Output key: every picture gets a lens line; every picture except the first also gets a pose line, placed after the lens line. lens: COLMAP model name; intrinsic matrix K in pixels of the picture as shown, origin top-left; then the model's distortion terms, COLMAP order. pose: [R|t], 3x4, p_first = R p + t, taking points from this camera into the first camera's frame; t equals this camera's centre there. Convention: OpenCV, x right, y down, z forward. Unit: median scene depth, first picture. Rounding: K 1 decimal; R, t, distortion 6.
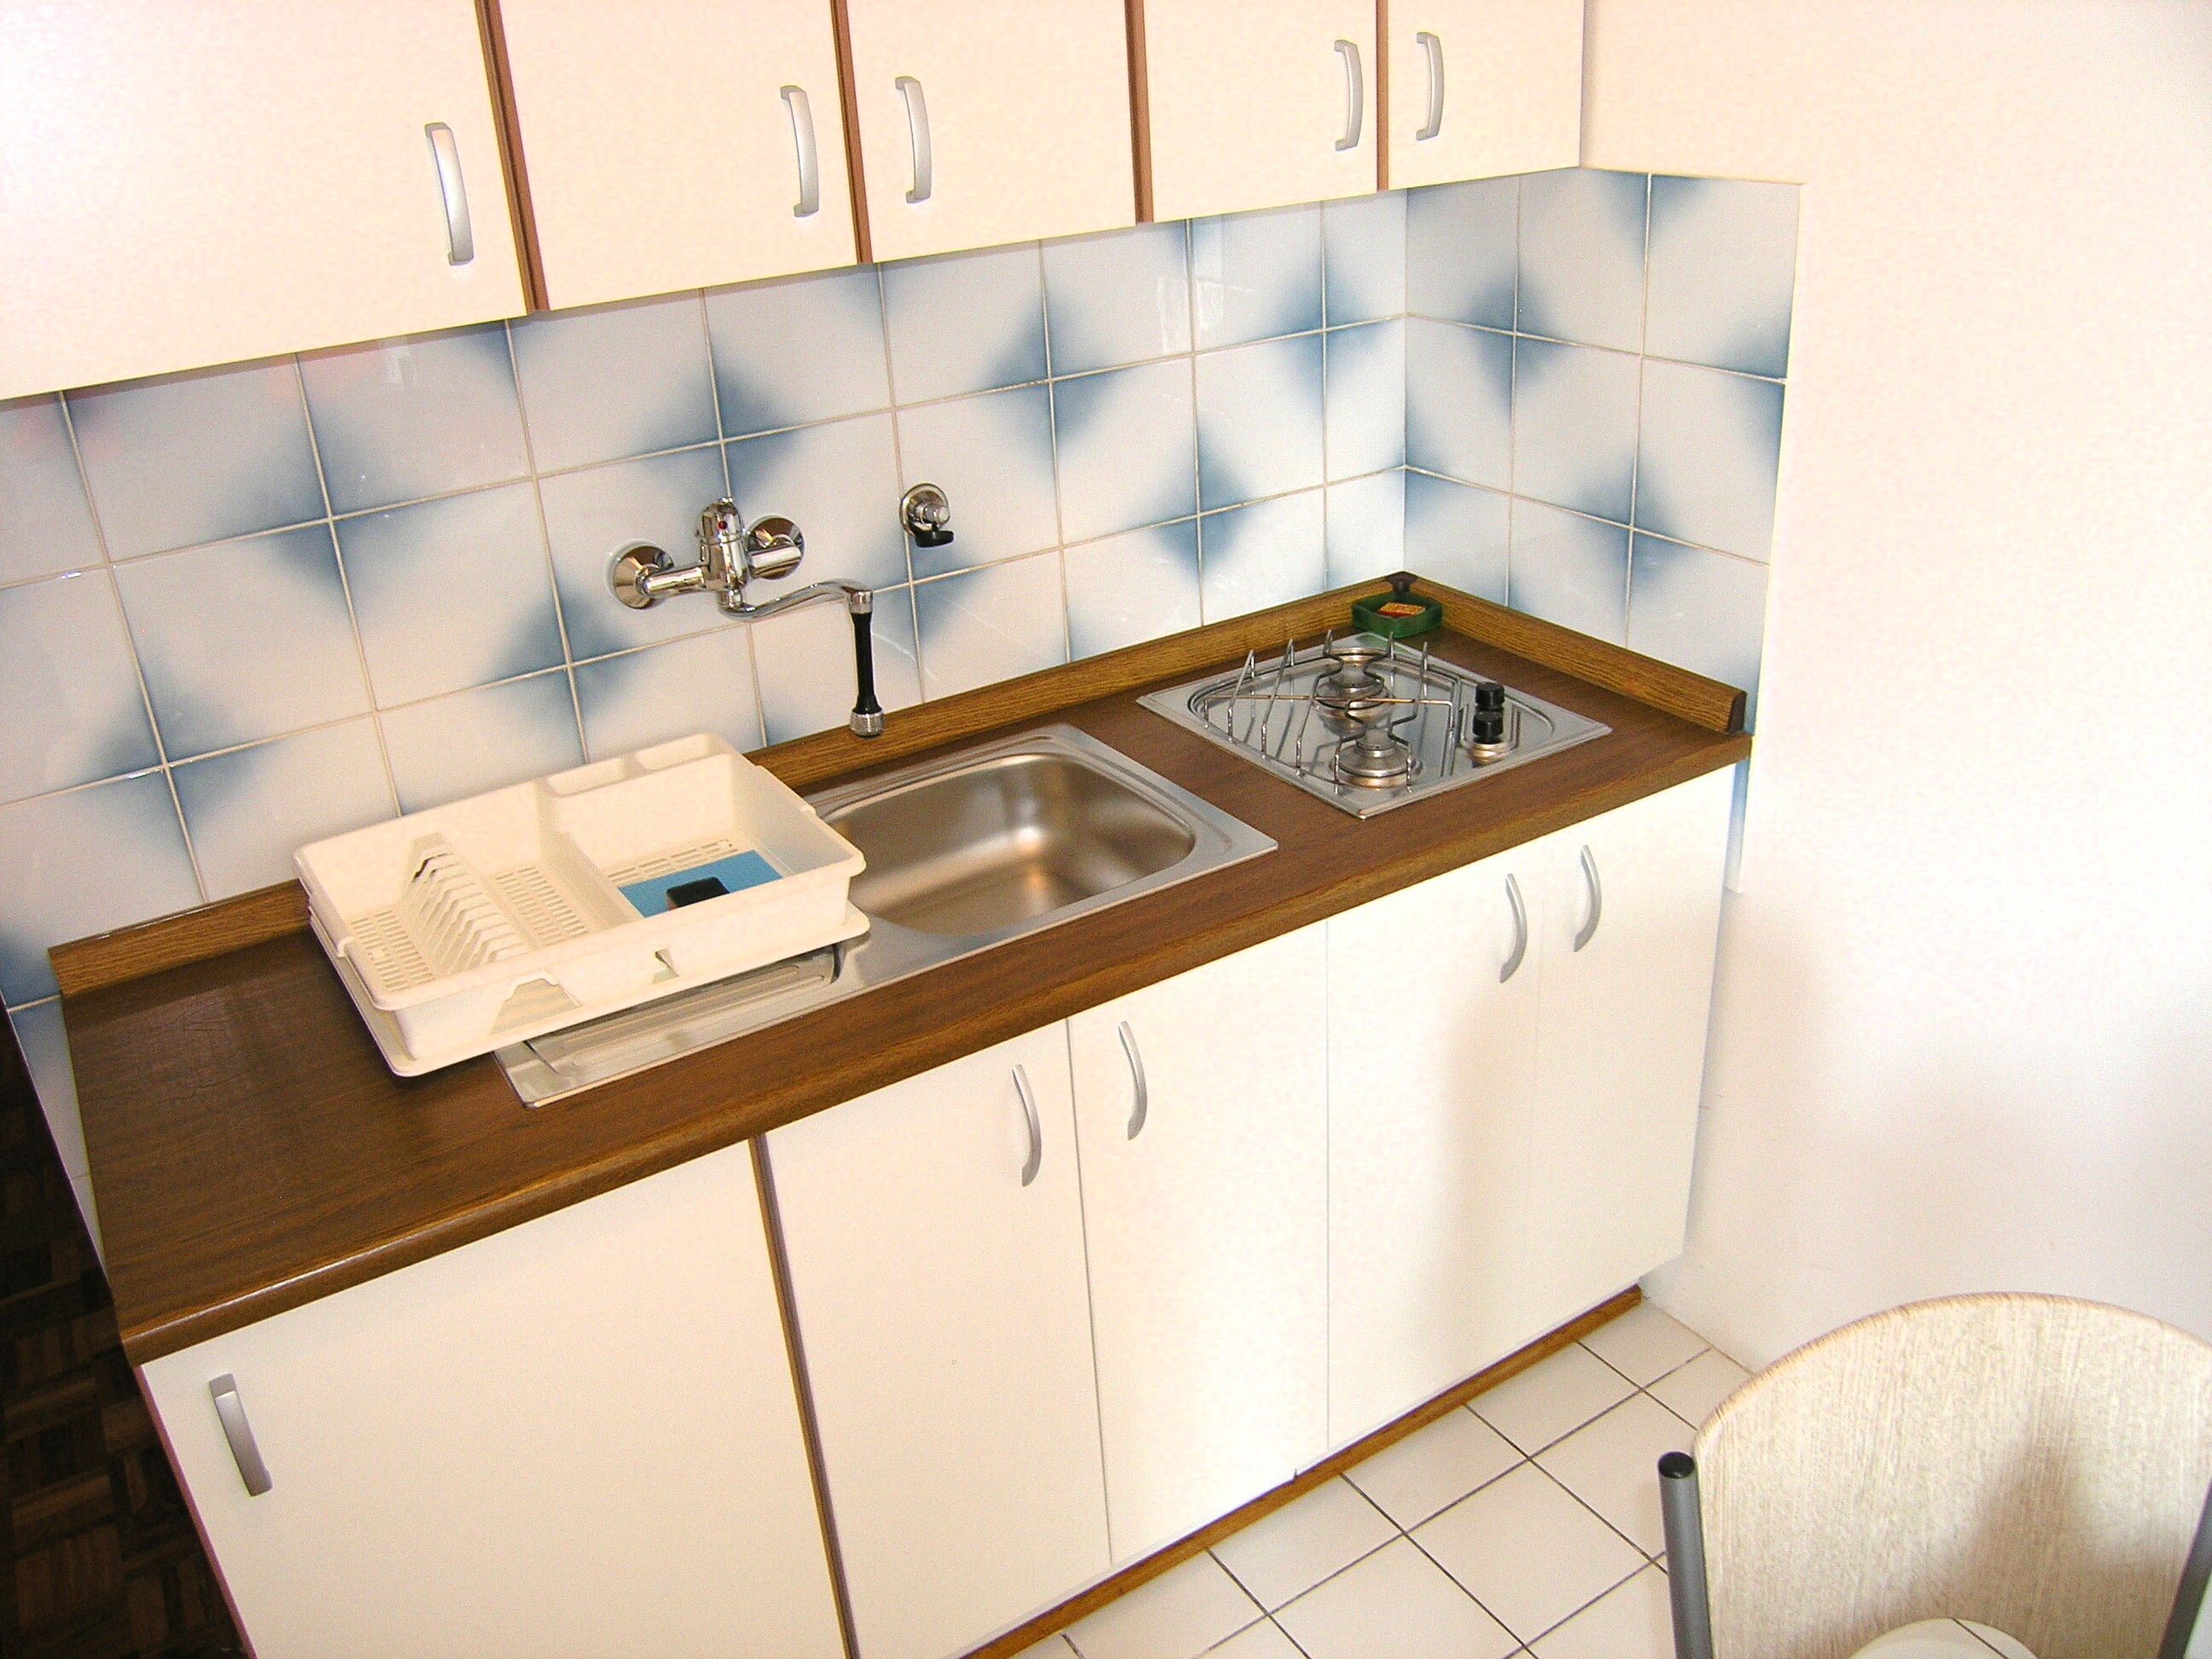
lens RADIAL K [[1780.3, 0, 1094.8], [0, 1780.3, 819.6], [0, 0, 1]] dist [-0.111771, 0.054596]
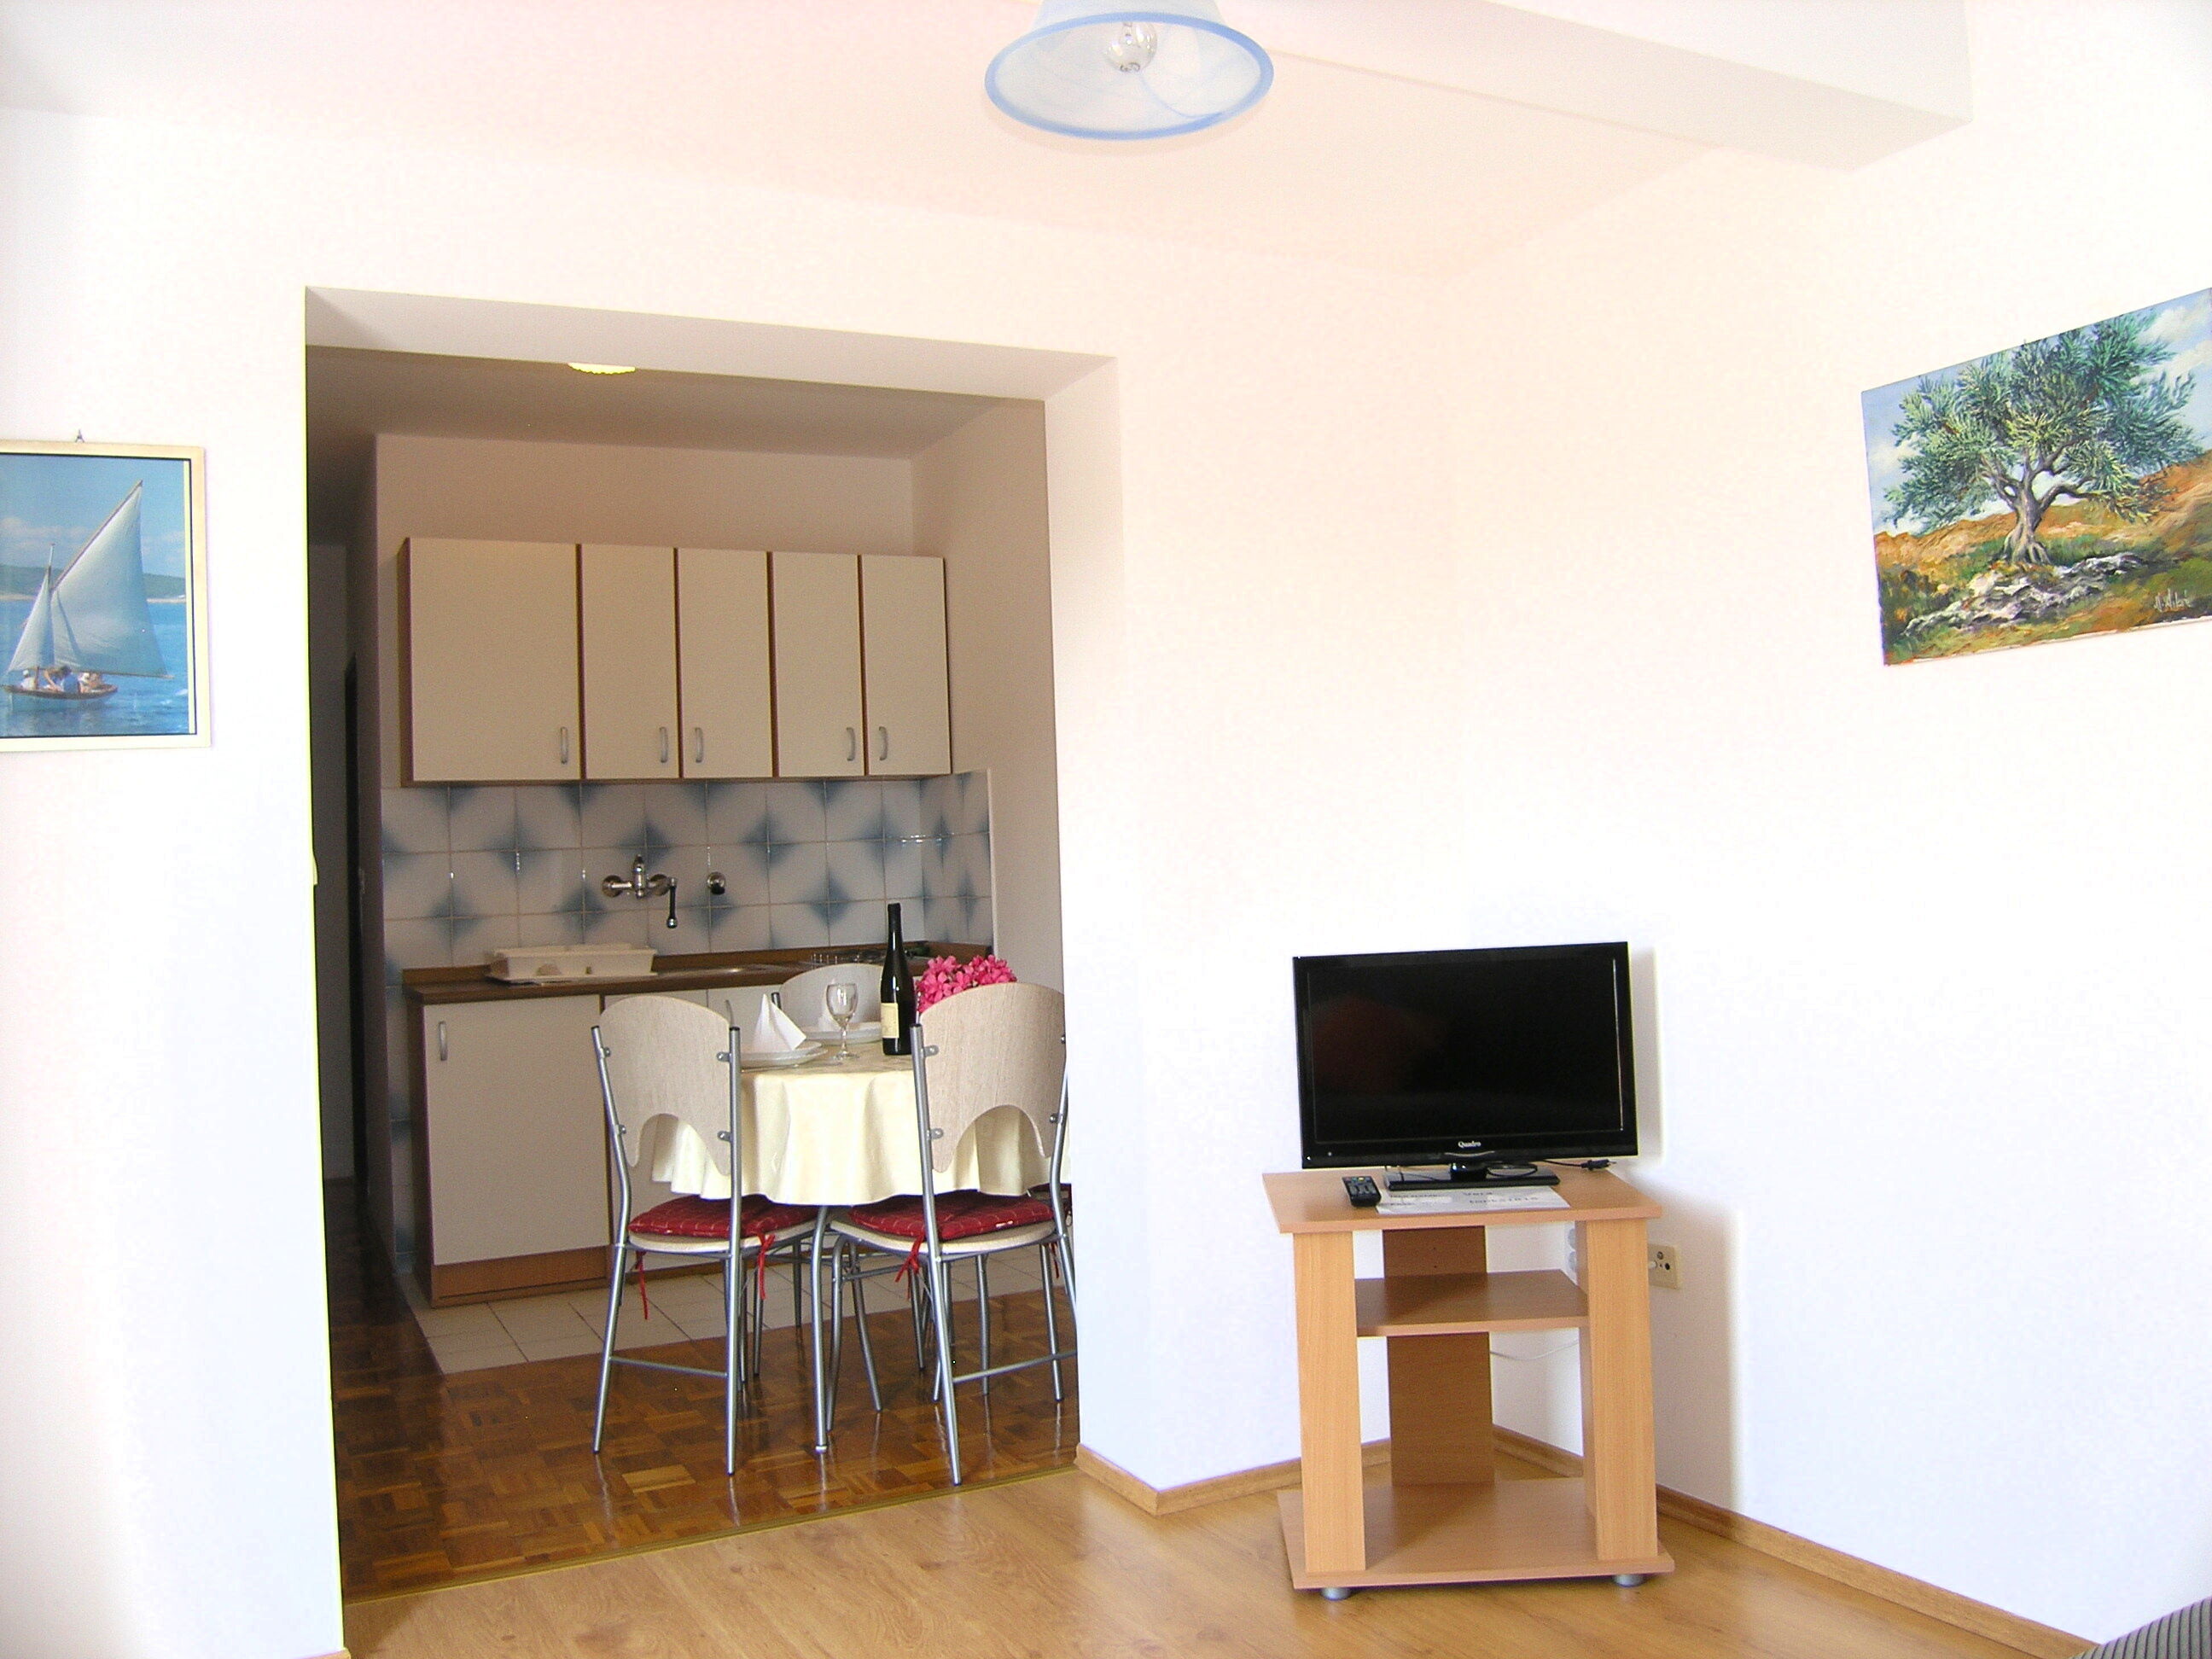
lens RADIAL K [[1780.3, 0, 1094.8], [0, 1780.3, 819.6], [0, 0, 1]] dist [-0.111771, 0.054596]
pose [[0.995110, 0.021711, -0.096356, 0.803510], [-0.062445, 0.894132, -0.443429, 0.988290], [0.076528, 0.447278, 0.891115, -1.583402]]
